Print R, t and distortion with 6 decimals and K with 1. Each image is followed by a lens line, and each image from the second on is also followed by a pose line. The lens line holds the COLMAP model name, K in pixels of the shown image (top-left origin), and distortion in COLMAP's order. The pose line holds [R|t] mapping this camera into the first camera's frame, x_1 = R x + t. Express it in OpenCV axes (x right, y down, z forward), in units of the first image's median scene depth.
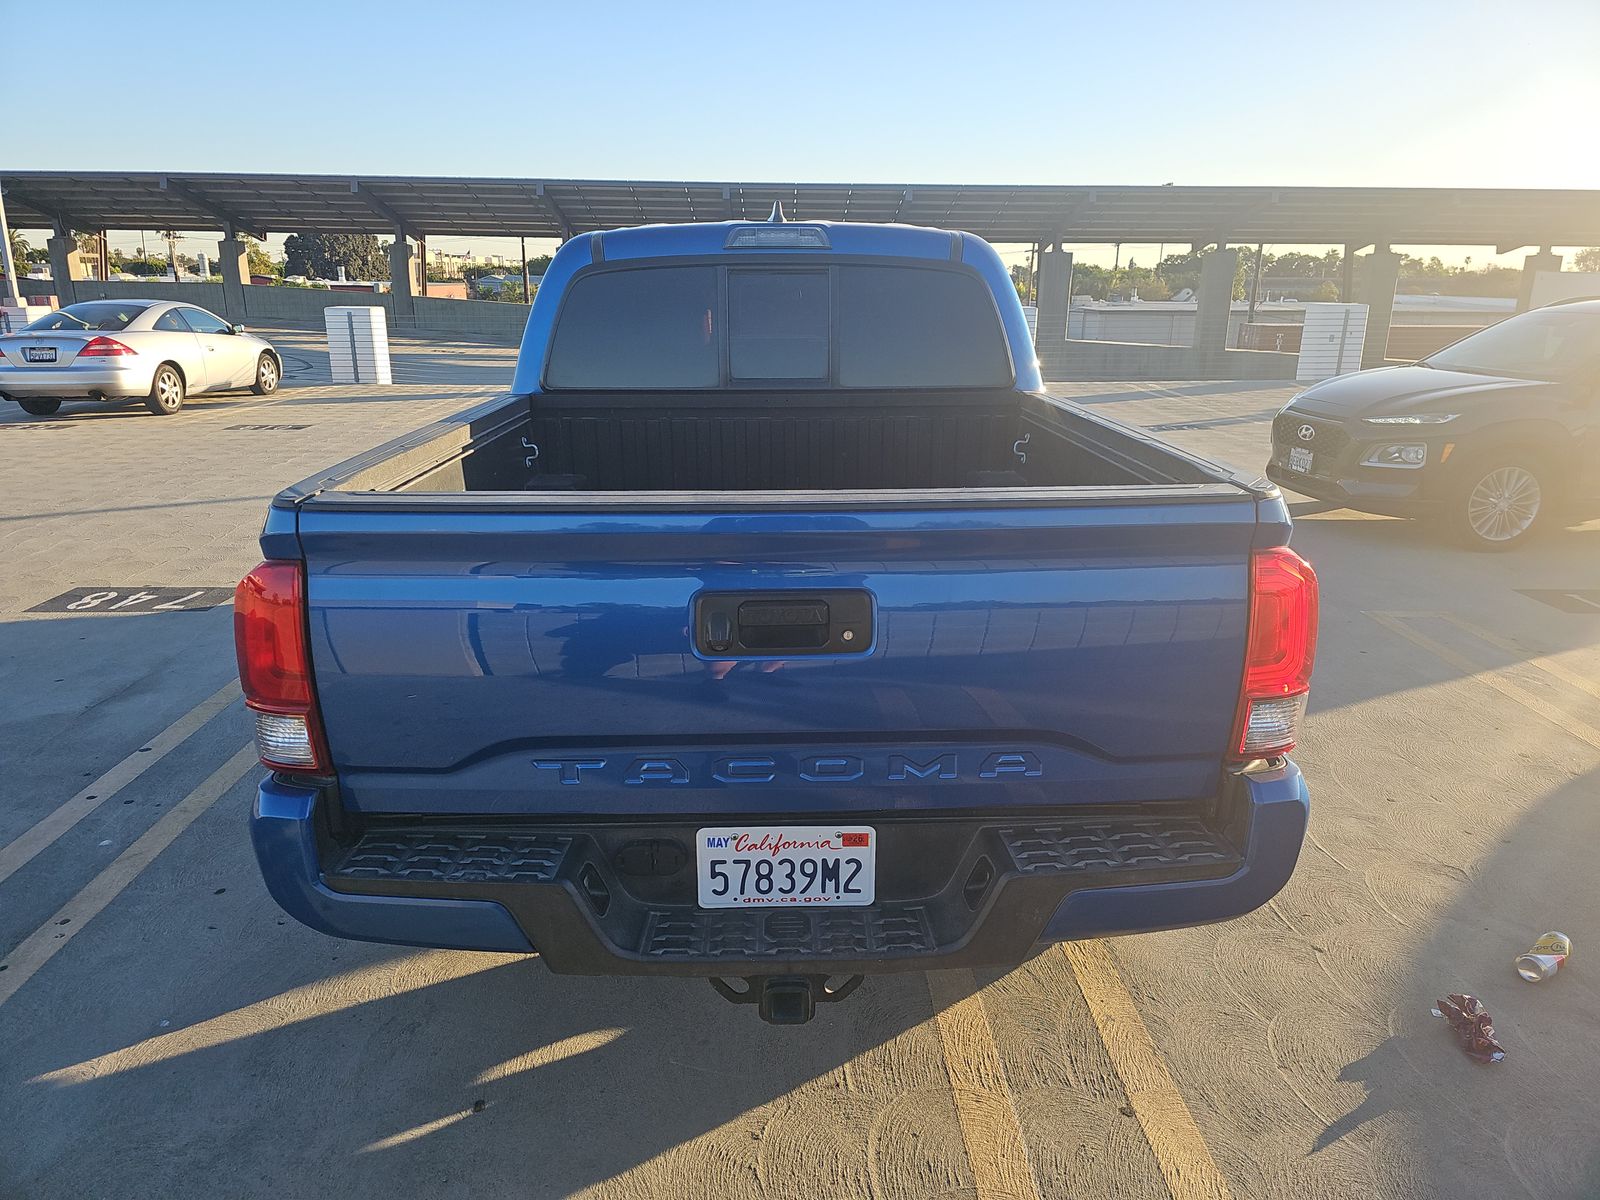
lens RADIAL K [[1059.5, 0, 798.0], [0, 1059.5, 593.0], [0, 0, 1]] dist [0.019670, -0.029203]
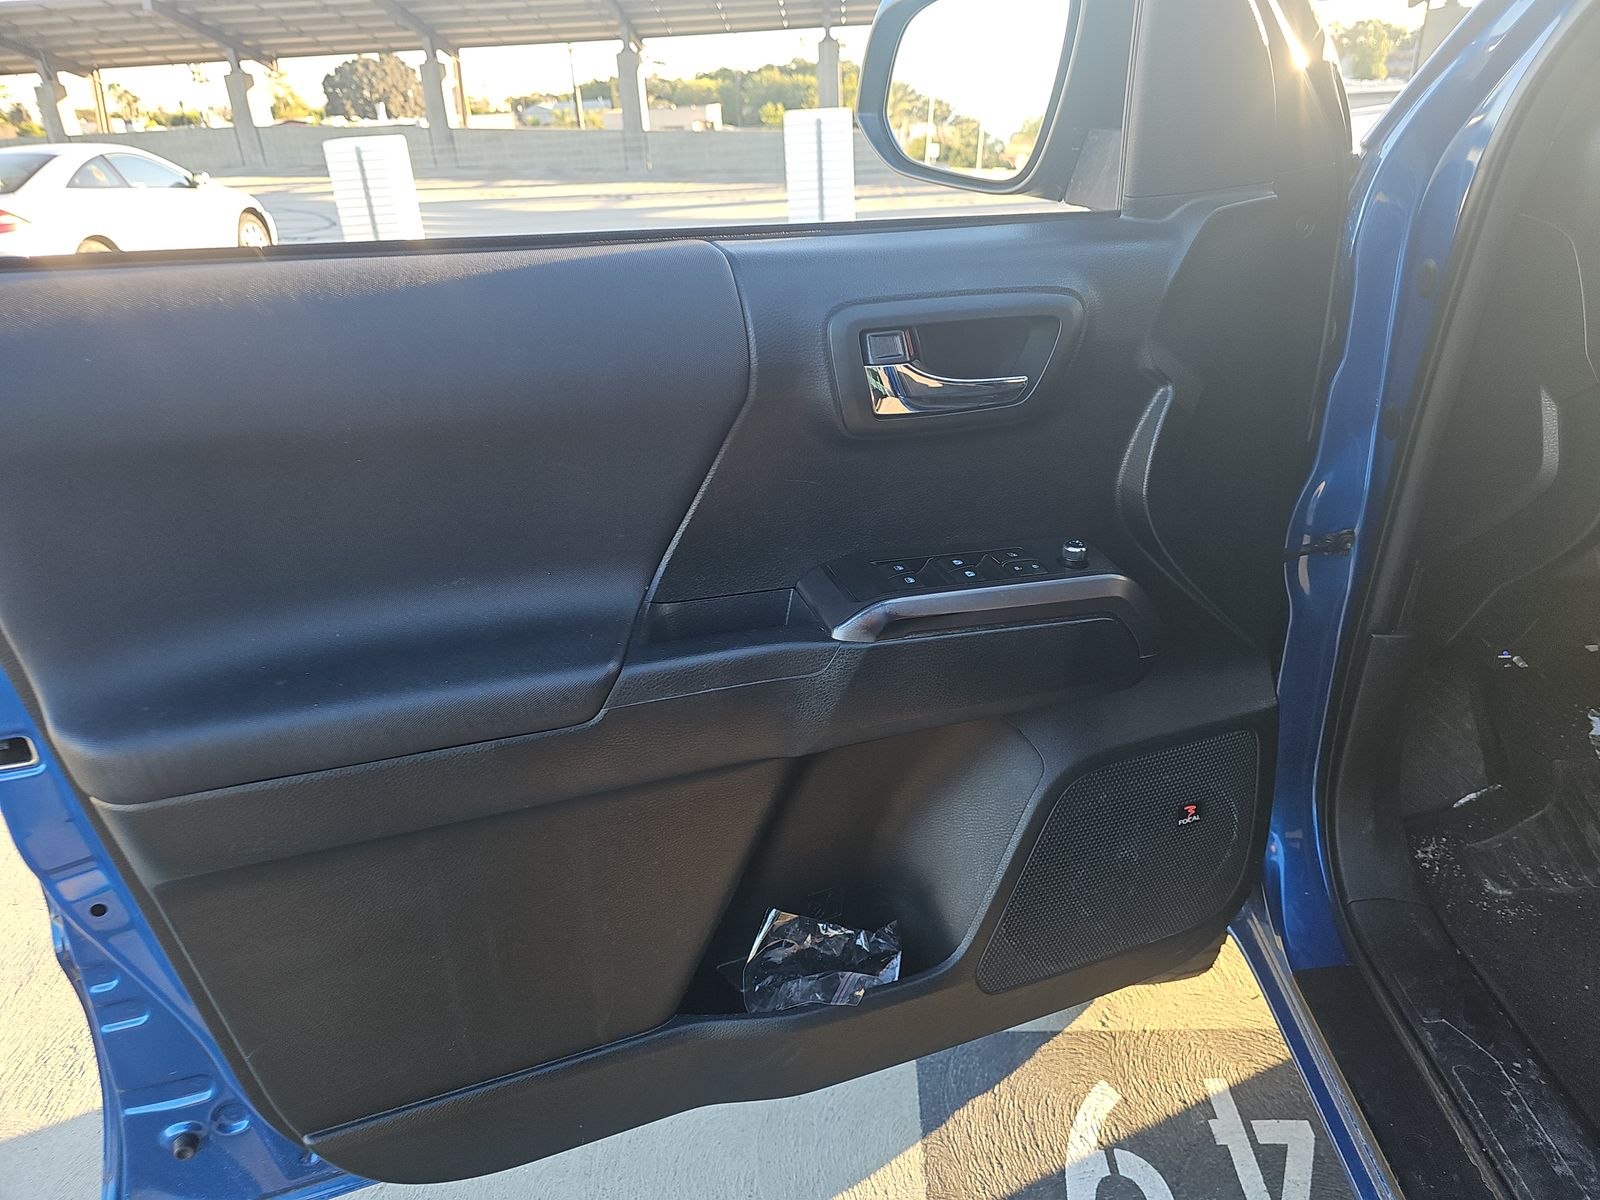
lens RADIAL K [[1059.5, 0, 805.4], [0, 1059.5, 600.8], [0, 0, 1]] dist [0.019670, -0.029203]
pose [[0.997270, -0.032491, -0.066309, -0.045704], [0.042598, 0.986647, 0.157206, -0.034434], [0.060316, -0.159601, 0.985337, 0.147626]]
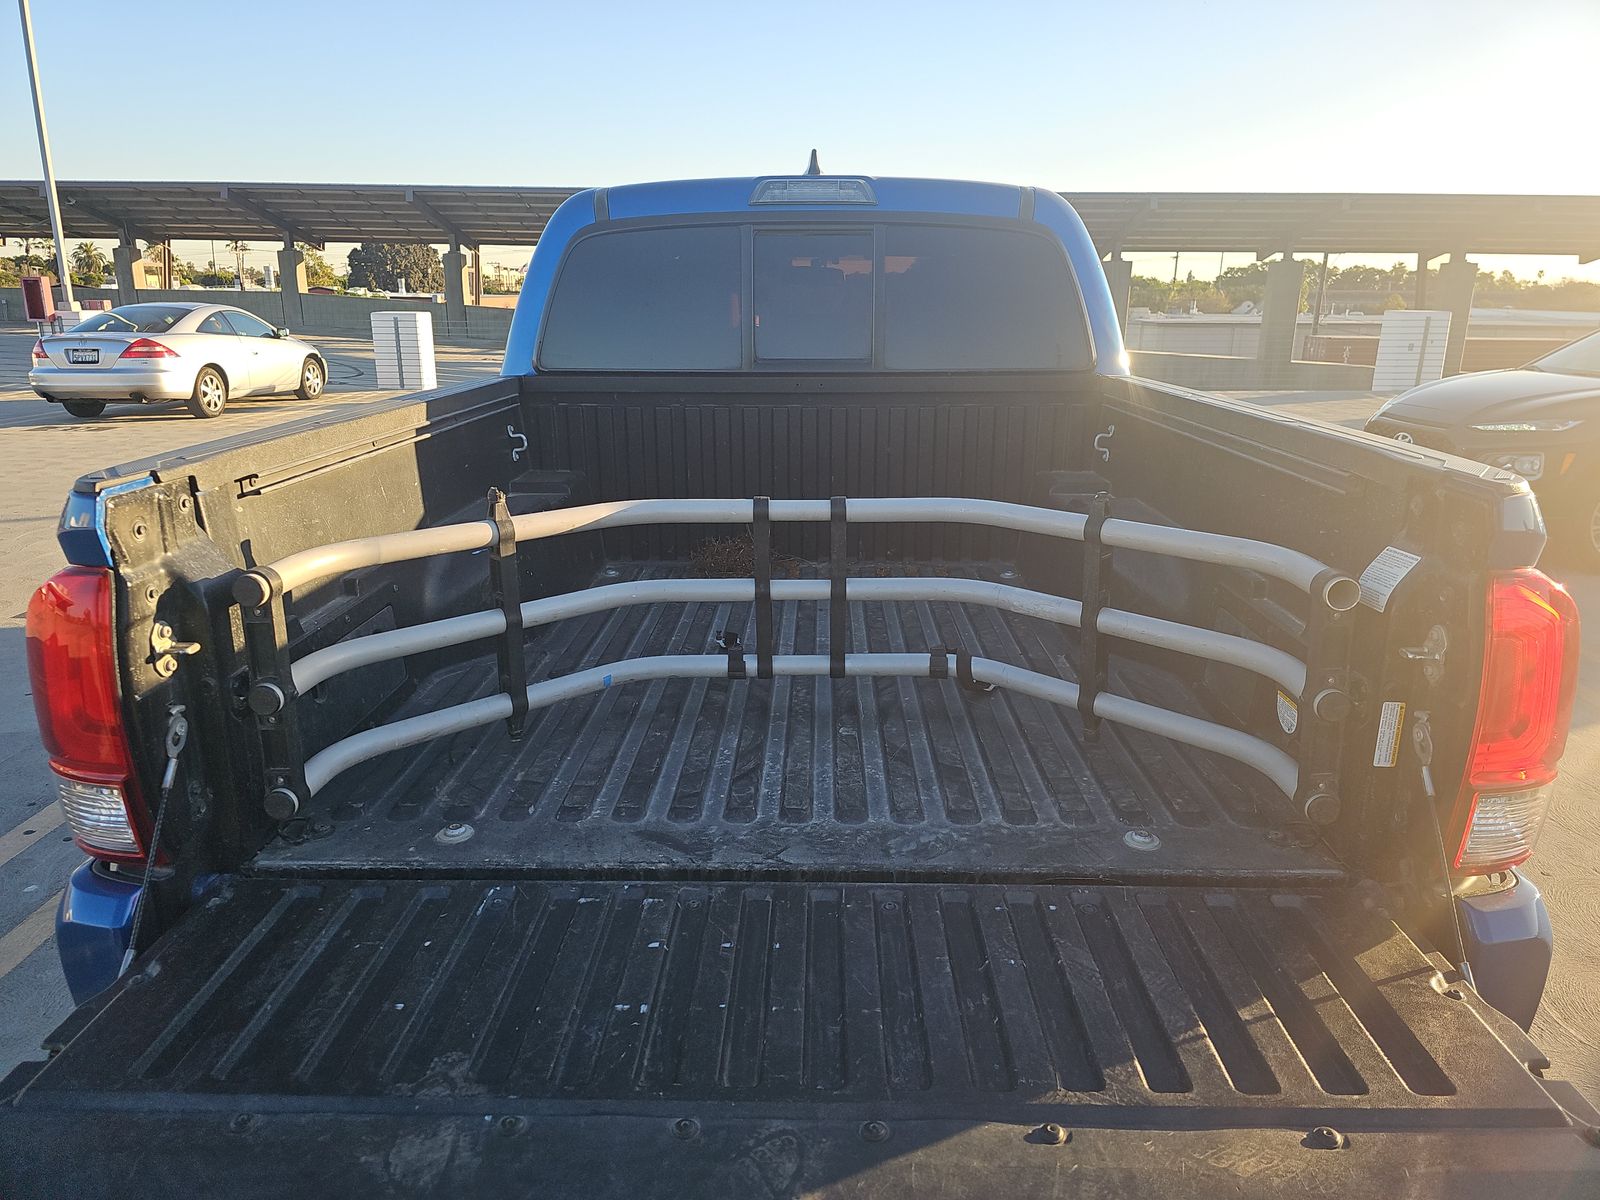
lens RADIAL K [[1059.5, 0, 799.7], [0, 1059.5, 591.5], [0, 0, 1]] dist [0.019670, -0.029203]
pose [[0.998922, 0.014288, -0.044176, 0.001265], [-0.014871, 0.999806, -0.012889, -0.000676], [0.043983, 0.013532, 0.998941, 0.017178]]
